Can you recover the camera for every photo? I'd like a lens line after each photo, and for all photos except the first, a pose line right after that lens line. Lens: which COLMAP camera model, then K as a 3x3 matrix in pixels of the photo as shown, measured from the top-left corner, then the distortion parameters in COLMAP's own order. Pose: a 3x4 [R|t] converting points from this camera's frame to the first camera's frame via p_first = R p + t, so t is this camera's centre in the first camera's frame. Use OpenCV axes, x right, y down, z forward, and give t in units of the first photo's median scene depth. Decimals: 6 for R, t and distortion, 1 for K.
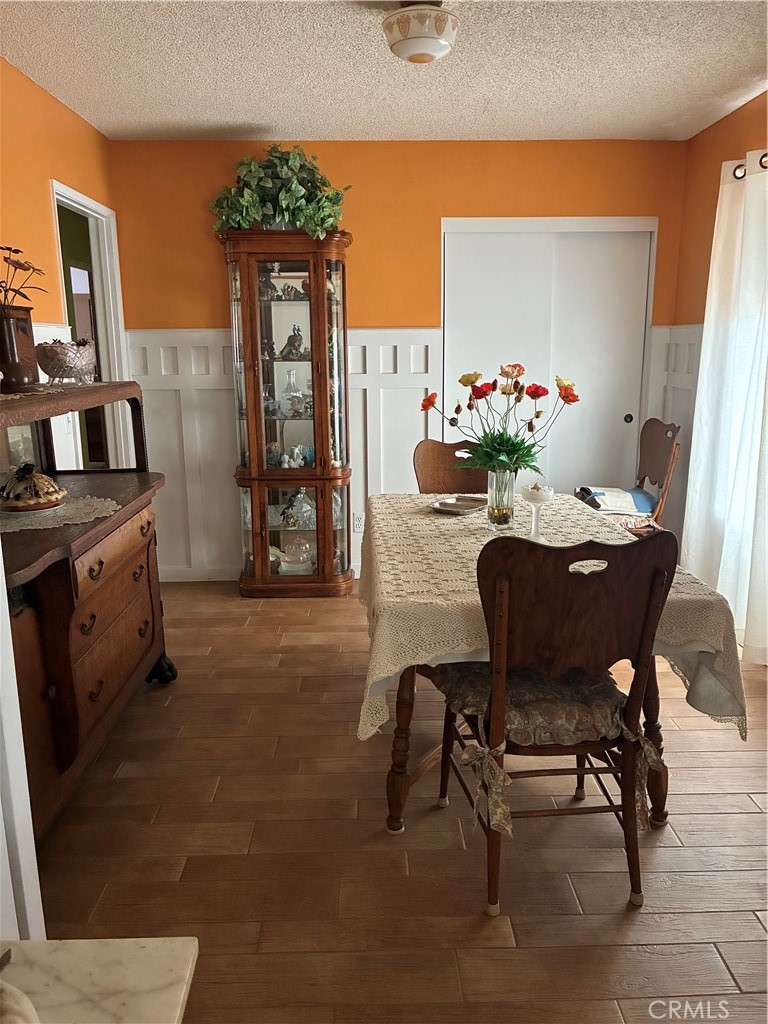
lens RADIAL K [[775.1, 0, 383.3], [0, 775.1, 507.8], [0, 0, 1]] dist [0.040706, -0.053161]
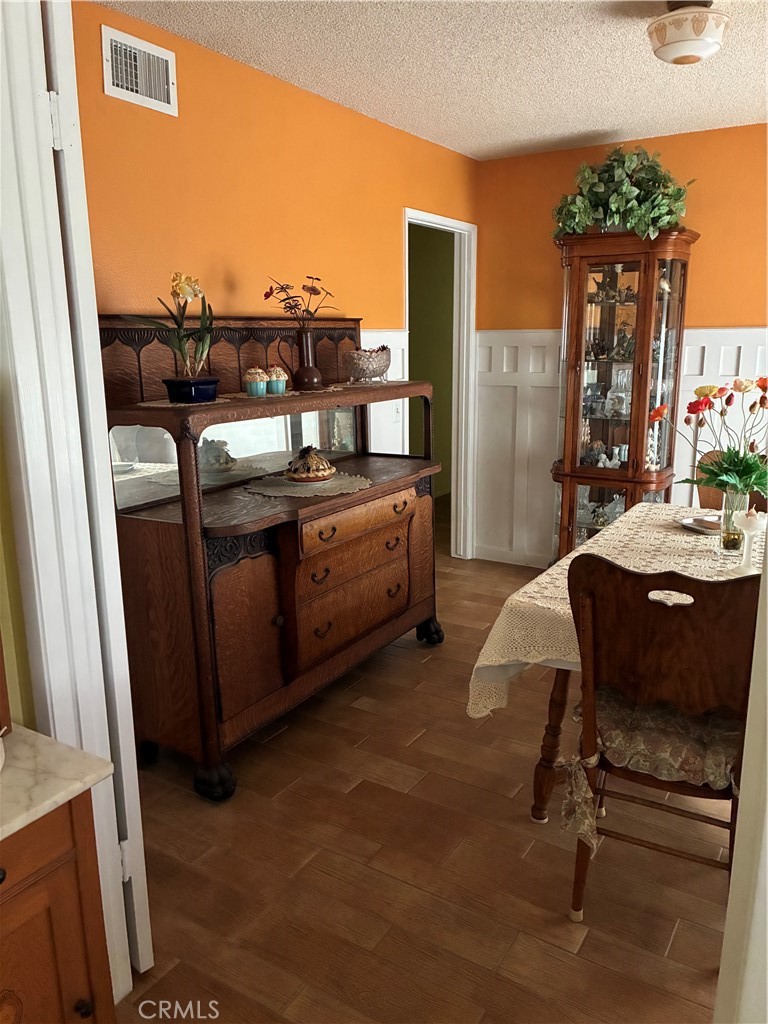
lens RADIAL K [[775.1, 0, 380.7], [0, 775.1, 505.8], [0, 0, 1]] dist [0.040706, -0.053161]
pose [[0.834829, 0.120032, -0.537265, 0.277125], [-0.112348, 0.992548, 0.047177, -0.025674], [0.538924, 0.020976, 0.842093, -0.008330]]
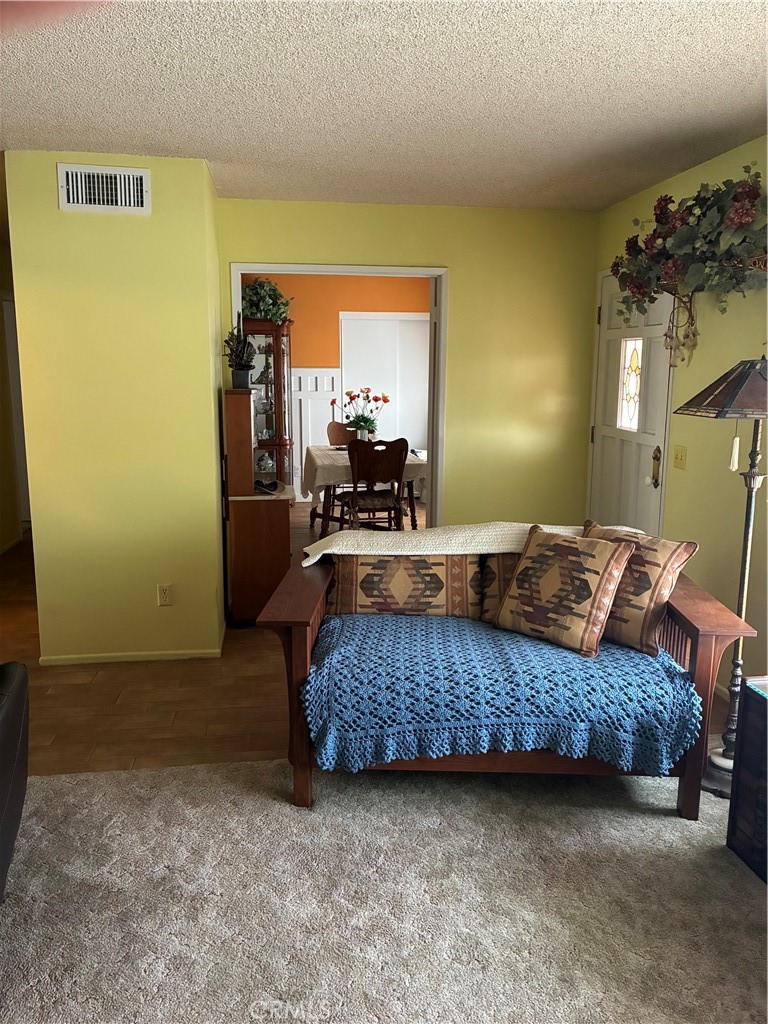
lens RADIAL K [[775.1, 0, 391.8], [0, 775.1, 517.3], [0, 0, 1]] dist [0.040706, -0.053161]
pose [[0.991853, -0.009298, 0.127047, -0.071178], [0.010872, 0.999872, -0.011698, 0.248069], [-0.126922, 0.012984, 0.991828, -1.403121]]
